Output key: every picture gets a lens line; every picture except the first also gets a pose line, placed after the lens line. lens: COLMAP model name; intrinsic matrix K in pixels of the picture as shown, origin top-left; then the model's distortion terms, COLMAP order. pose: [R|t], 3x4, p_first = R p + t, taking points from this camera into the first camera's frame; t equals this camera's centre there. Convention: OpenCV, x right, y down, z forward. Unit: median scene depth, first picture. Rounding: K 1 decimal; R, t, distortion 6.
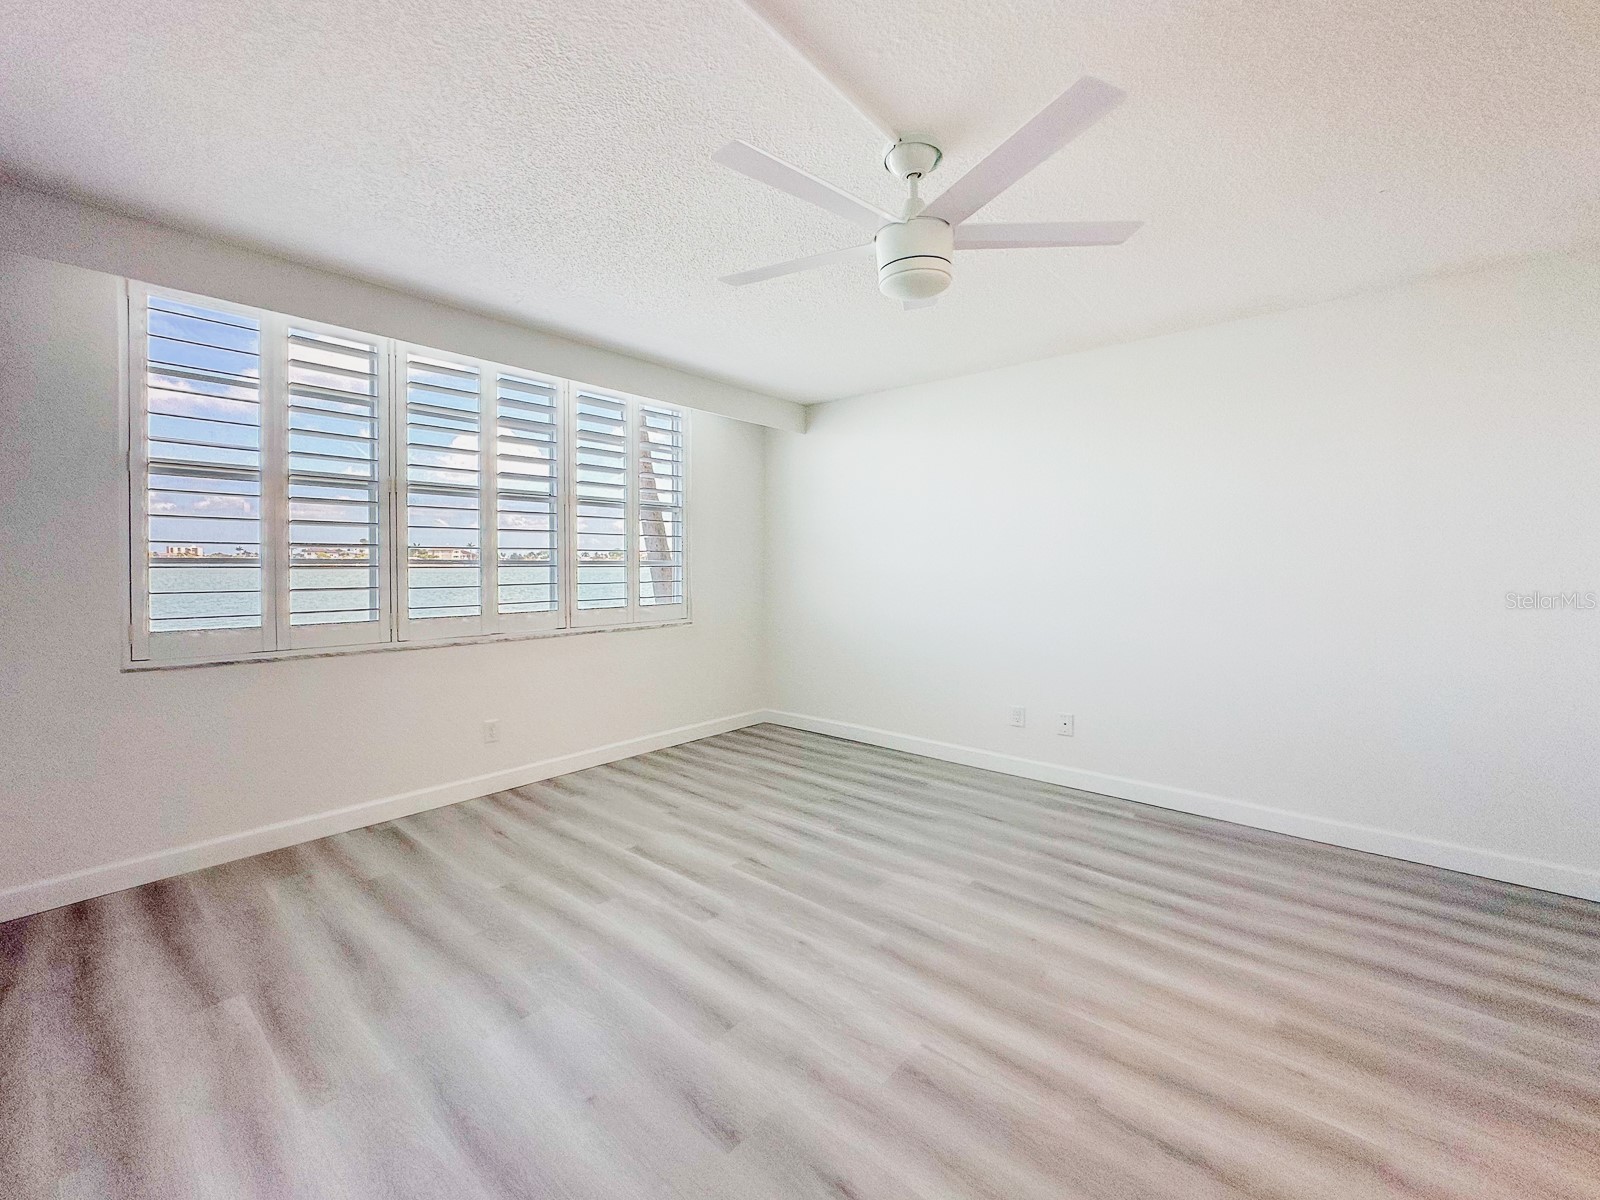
lens RADIAL K [[635.4, 0, 800.0], [0, 635.4, 600.0], [0, 0, 1]] dist [-0.000594, -0.000218]
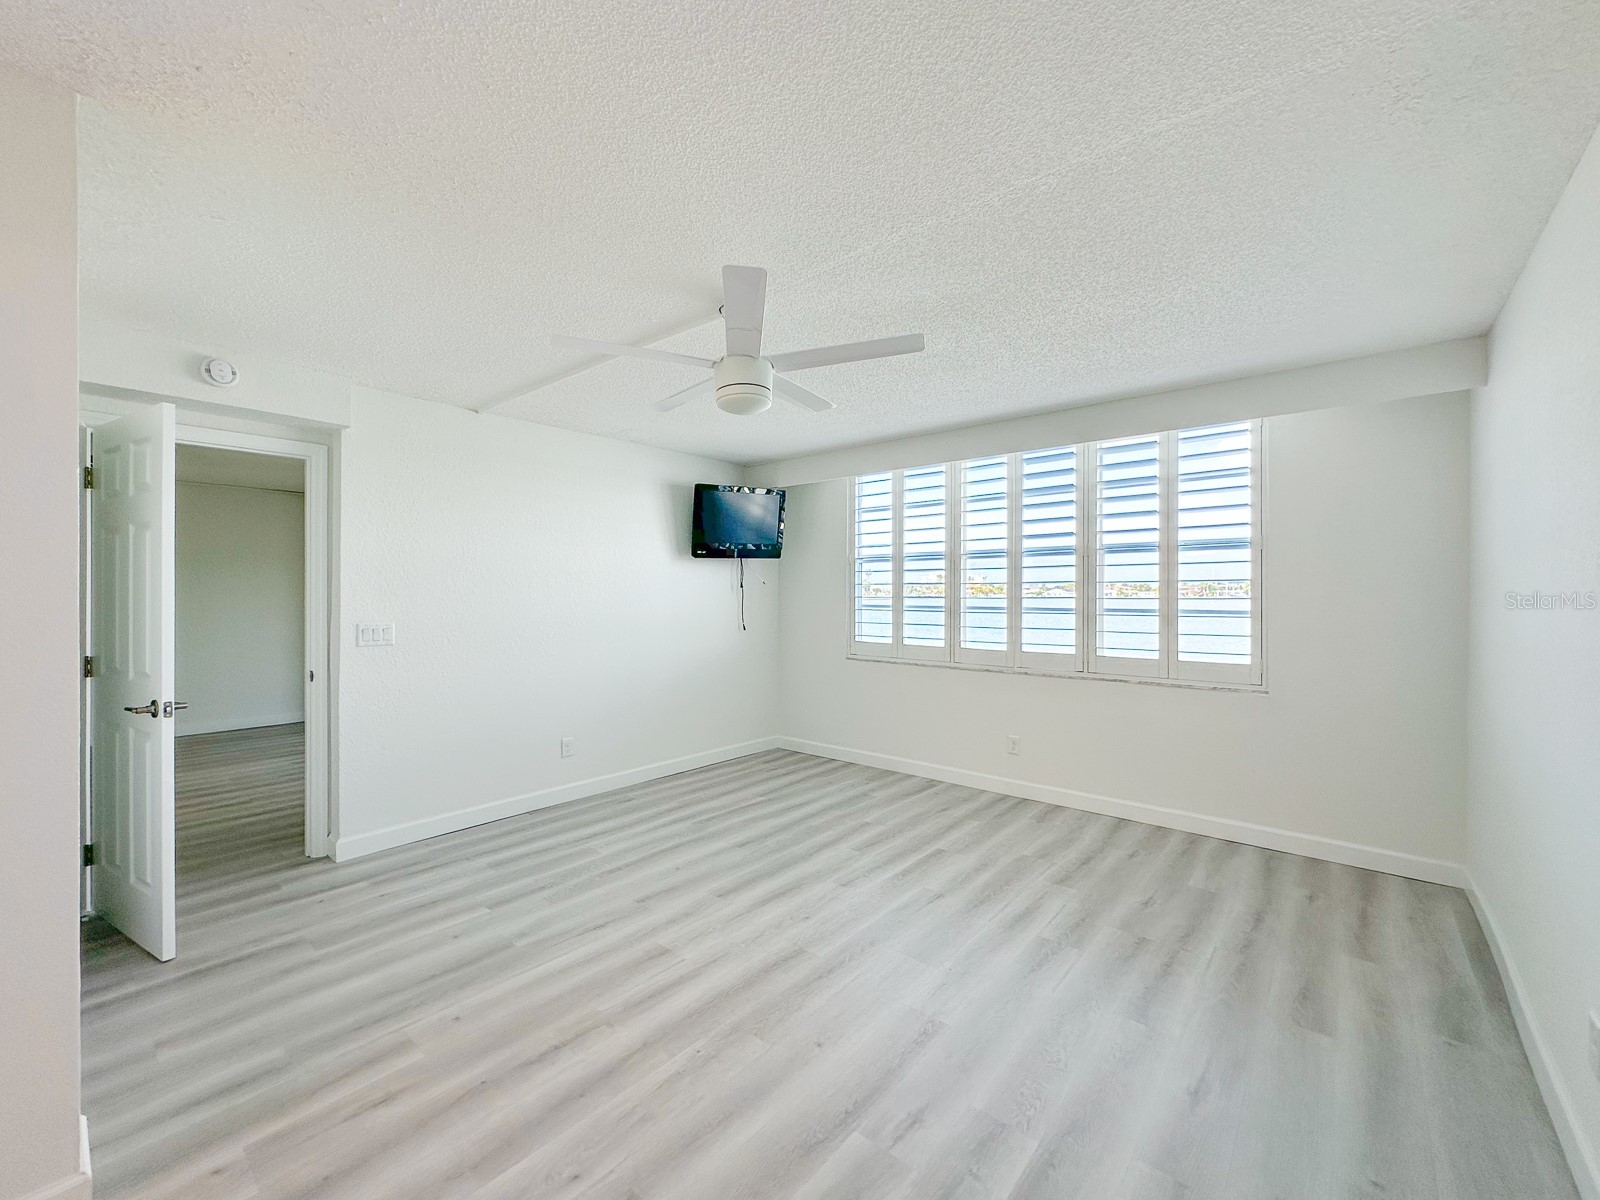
lens RADIAL K [[611.9, 0, 781.2], [0, 611.9, 602.5], [0, 0, 1]] dist [0.000646, 0.000117]
pose [[0.030272, 0.010994, -0.999481, 0.846586], [-0.060322, 0.998137, 0.009153, -0.066665], [0.997720, 0.060013, 0.030878, 0.610620]]
